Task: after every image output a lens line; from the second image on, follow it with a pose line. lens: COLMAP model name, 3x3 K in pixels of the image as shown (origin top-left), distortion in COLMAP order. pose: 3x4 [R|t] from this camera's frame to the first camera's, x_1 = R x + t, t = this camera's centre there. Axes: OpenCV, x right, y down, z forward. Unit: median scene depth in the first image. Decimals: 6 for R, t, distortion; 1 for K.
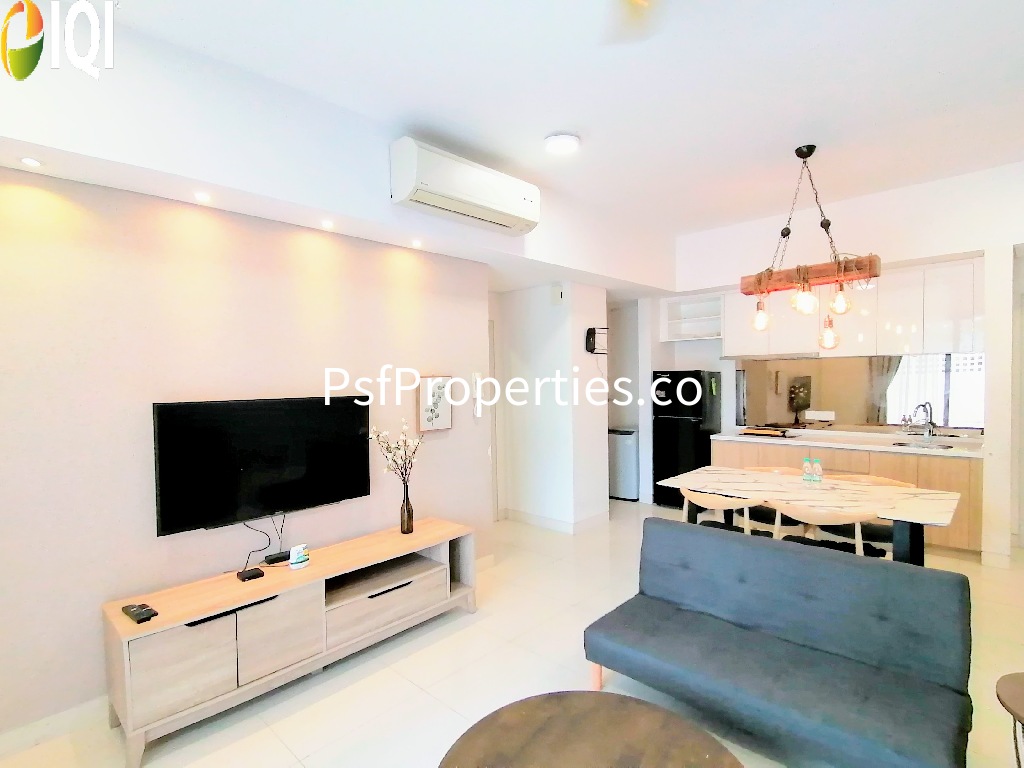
lens RADIAL K [[512.2, 0, 508.6], [0, 512.2, 384.9], [0, 0, 1]] dist [-0.005687, -0.004217]
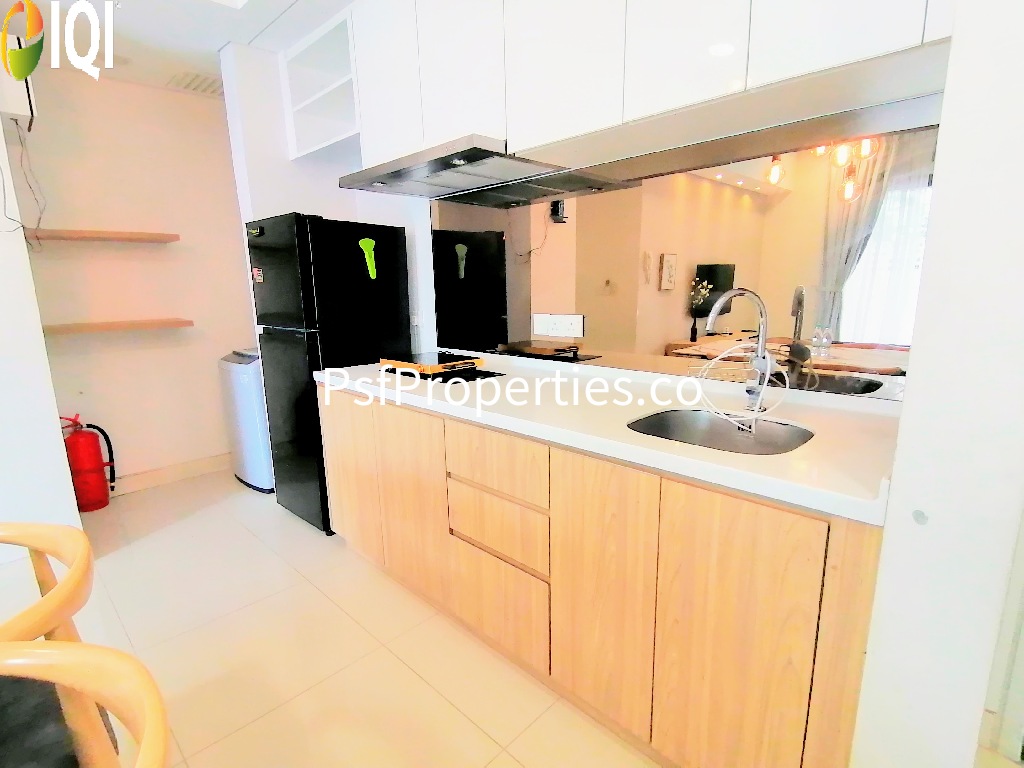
lens RADIAL K [[512.2, 0, 514.6], [0, 512.2, 385.5], [0, 0, 1]] dist [-0.005687, -0.004217]
pose [[0.999843, -0.006148, 0.016616, 0.489724], [0.003060, 0.983693, 0.179828, 0.028296], [-0.017451, -0.179749, 0.983558, 0.505082]]
